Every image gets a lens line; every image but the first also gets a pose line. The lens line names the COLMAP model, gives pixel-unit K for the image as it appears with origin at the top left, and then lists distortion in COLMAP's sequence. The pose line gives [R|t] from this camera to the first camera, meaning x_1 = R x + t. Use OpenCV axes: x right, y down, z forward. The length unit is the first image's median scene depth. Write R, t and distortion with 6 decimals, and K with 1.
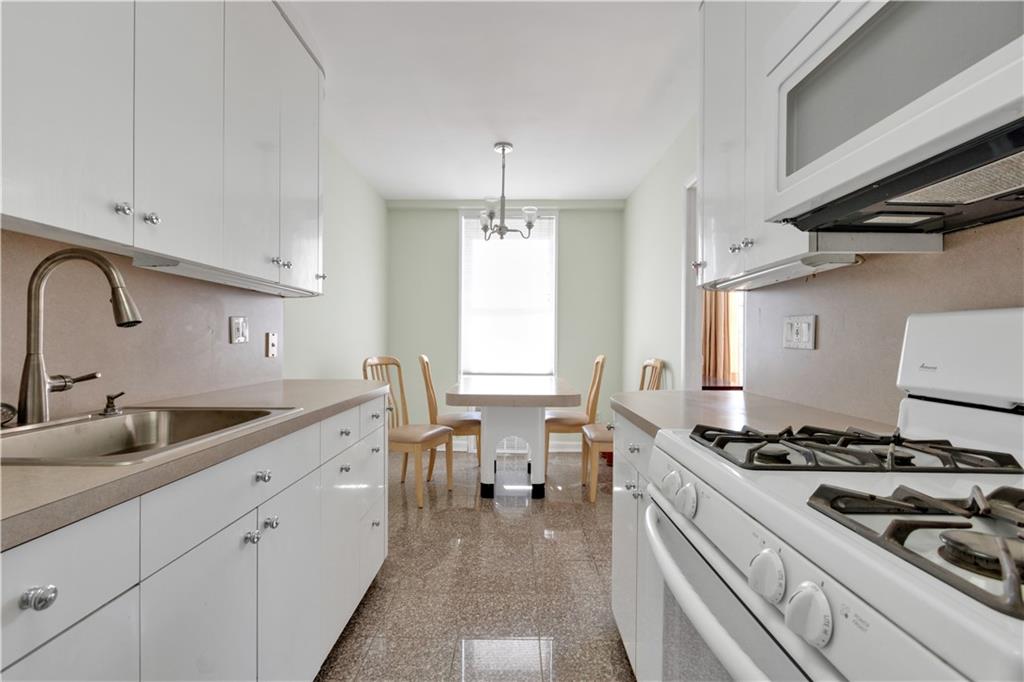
lens RADIAL K [[466.6, 0, 510.2], [0, 466.6, 338.0], [0, 0, 1]] dist [0.004777, -0.001028]
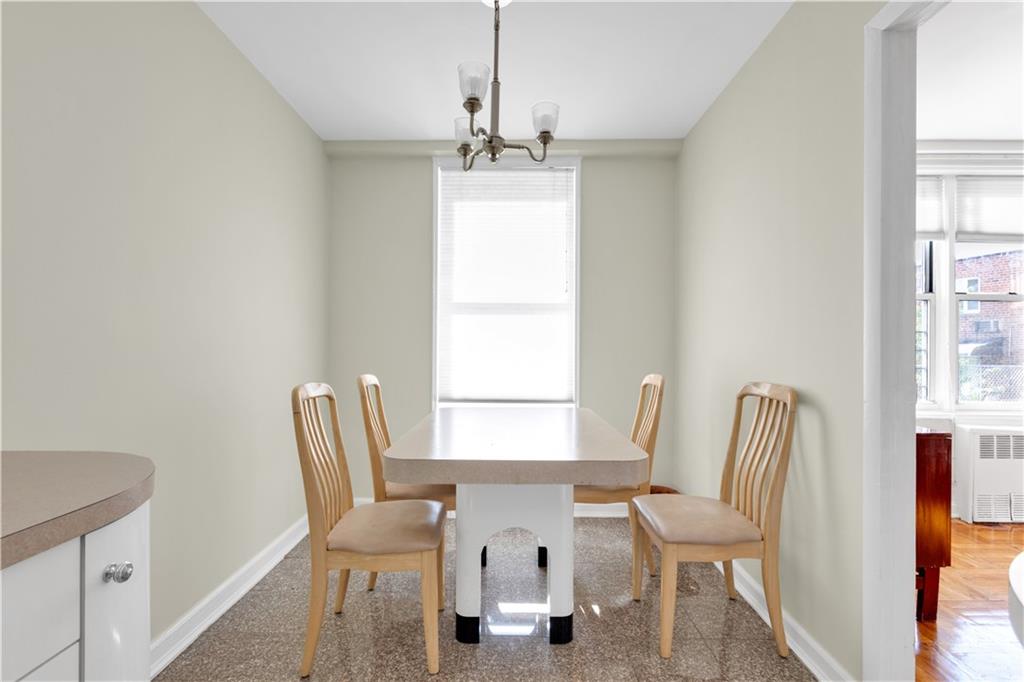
lens RADIAL K [[466.6, 0, 509.1], [0, 466.6, 341.0], [0, 0, 1]] dist [0.004777, -0.001028]
pose [[0.999999, -0.000151, -0.001047, 0.000256], [0.000136, 0.999891, -0.014758, 0.001959], [0.001050, 0.014757, 0.999891, 0.466987]]
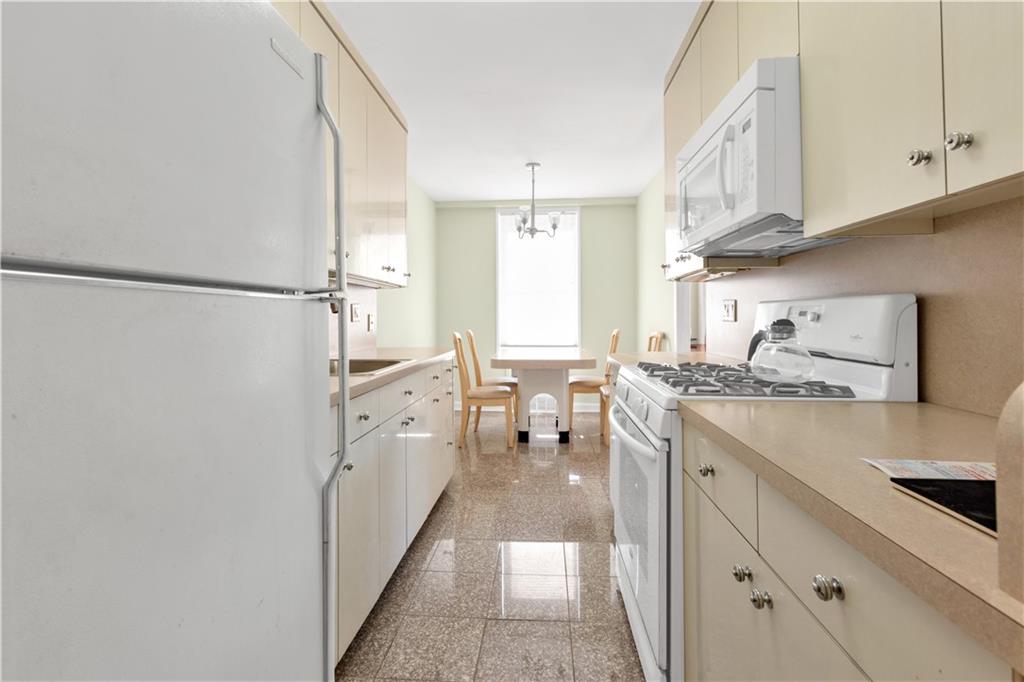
lens RADIAL K [[466.6, 0, 520.3], [0, 466.6, 311.2], [0, 0, 1]] dist [0.004777, -0.001028]
pose [[0.998965, -0.011228, -0.044082, 0.002240], [0.010904, 0.999912, -0.007581, -0.003312], [0.044163, 0.007093, 0.998999, -0.268286]]
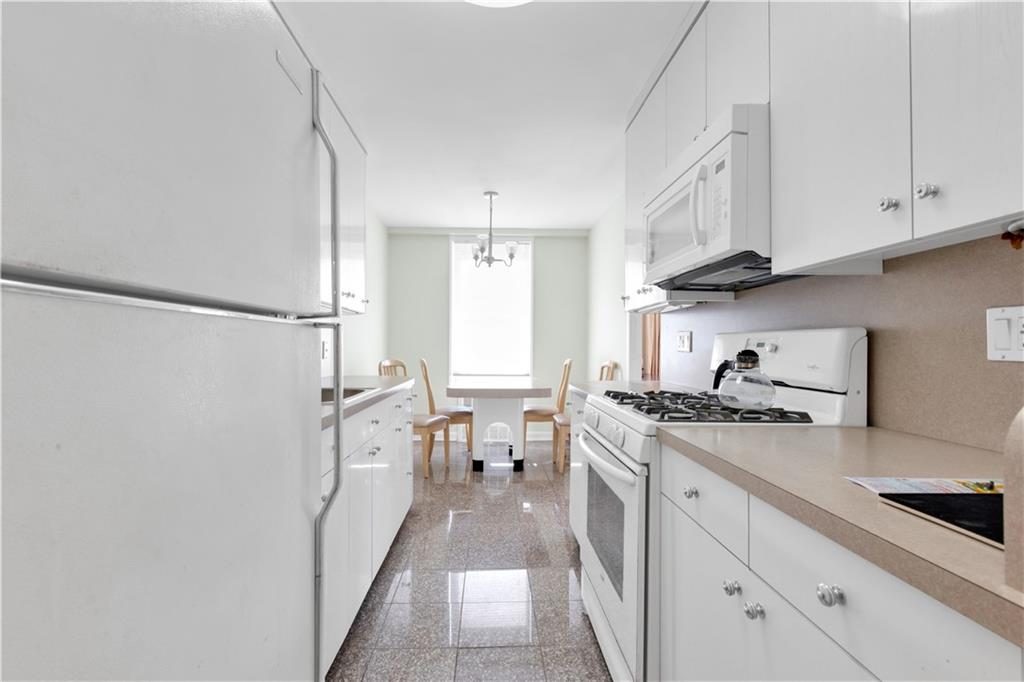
lens RADIAL K [[466.6, 0, 515.2], [0, 466.6, 341.4], [0, 0, 1]] dist [0.004777, -0.001028]
pose [[0.997904, 0.000207, 0.064718, -0.030948], [0.000118, 0.999987, -0.005005, -0.002668], [-0.064718, 0.005002, 0.997891, -0.270652]]
